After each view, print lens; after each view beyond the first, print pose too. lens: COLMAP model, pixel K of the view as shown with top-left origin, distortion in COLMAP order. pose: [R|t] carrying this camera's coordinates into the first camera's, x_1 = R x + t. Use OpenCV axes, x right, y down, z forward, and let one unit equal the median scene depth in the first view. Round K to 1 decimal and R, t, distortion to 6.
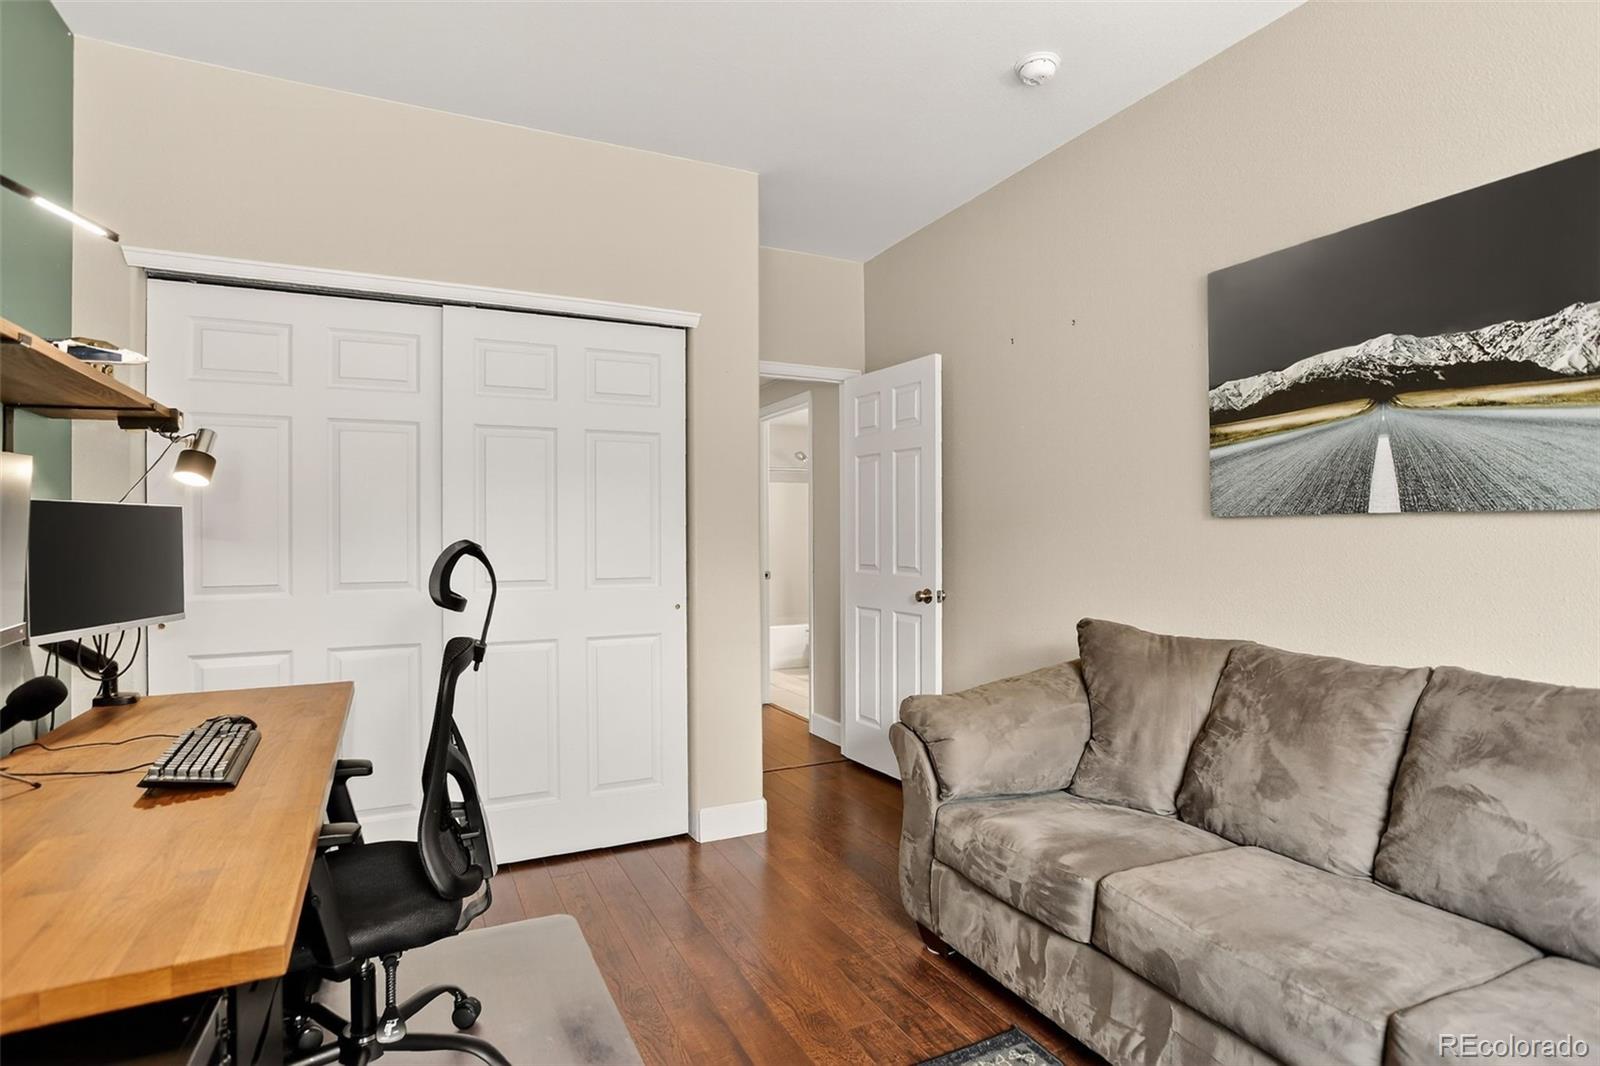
lens RADIAL K [[805.0, 0, 801.4], [0, 805.0, 534.4], [0, 0, 1]] dist [-0.063016, 0.021543]
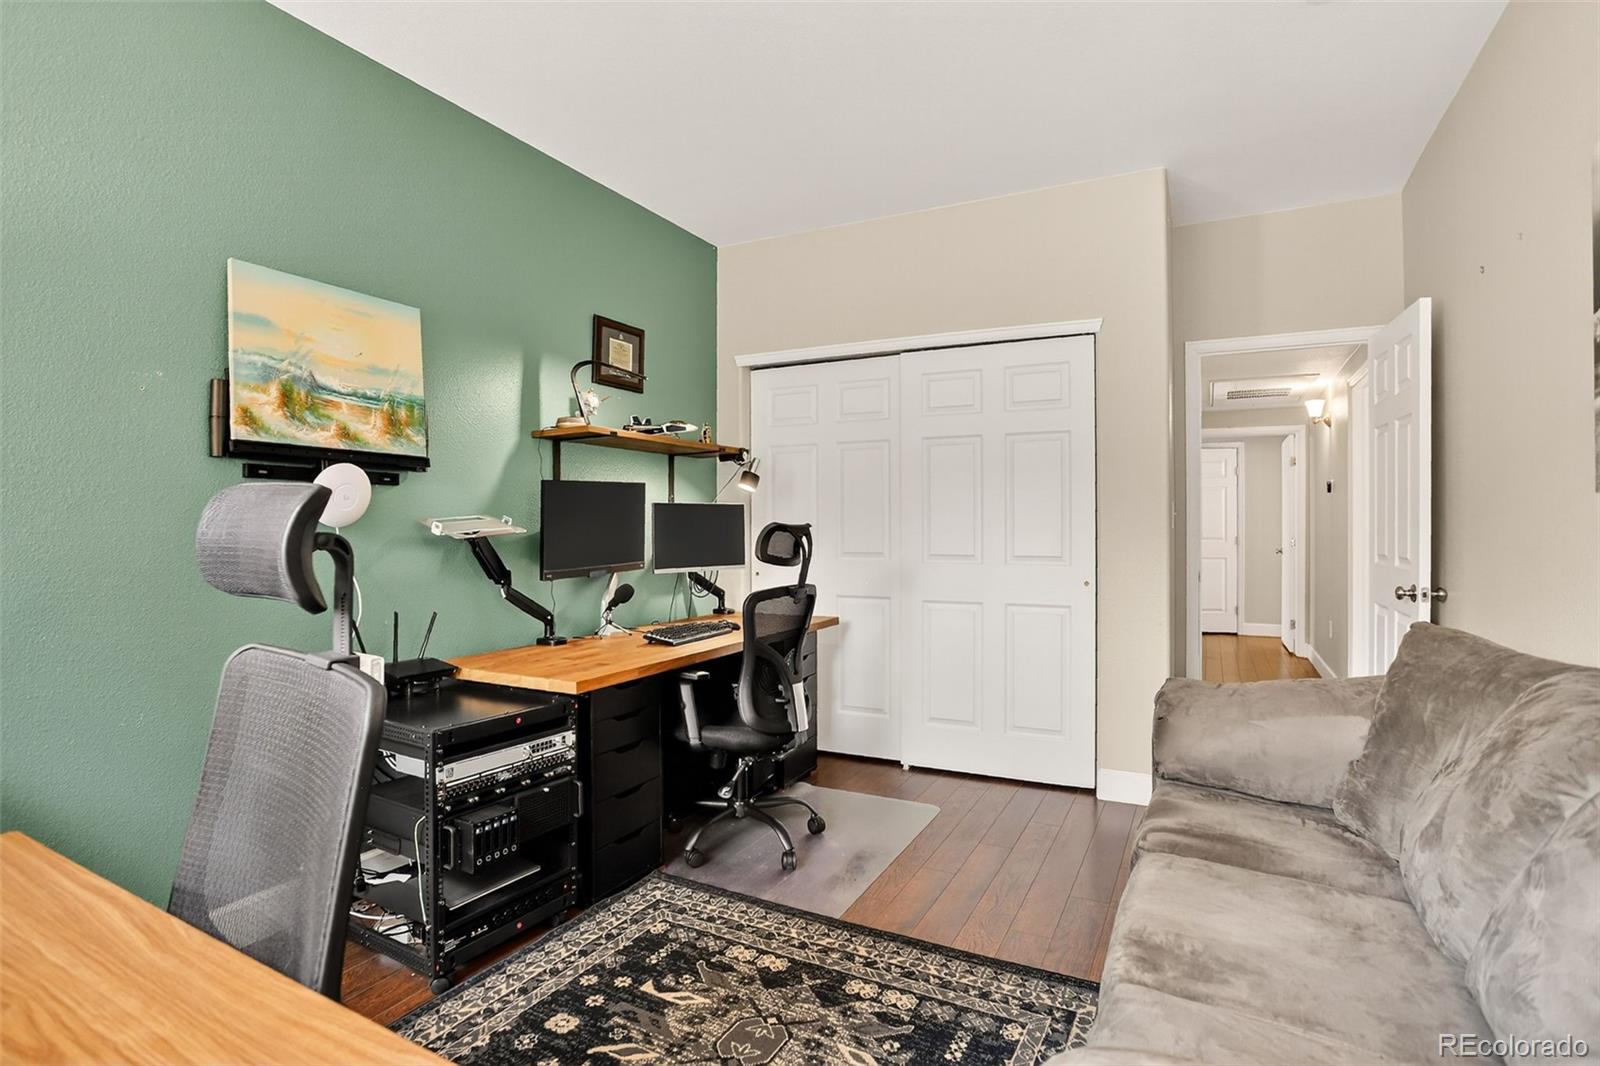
lens RADIAL K [[805.0, 0, 793.9], [0, 805.0, 527.0], [0, 0, 1]] dist [-0.063016, 0.021543]
pose [[0.590004, 0.006312, -0.807376, 0.682561], [0.001737, 0.999957, 0.009086, 0.000172], [0.807398, -0.006763, 0.589968, 0.020340]]
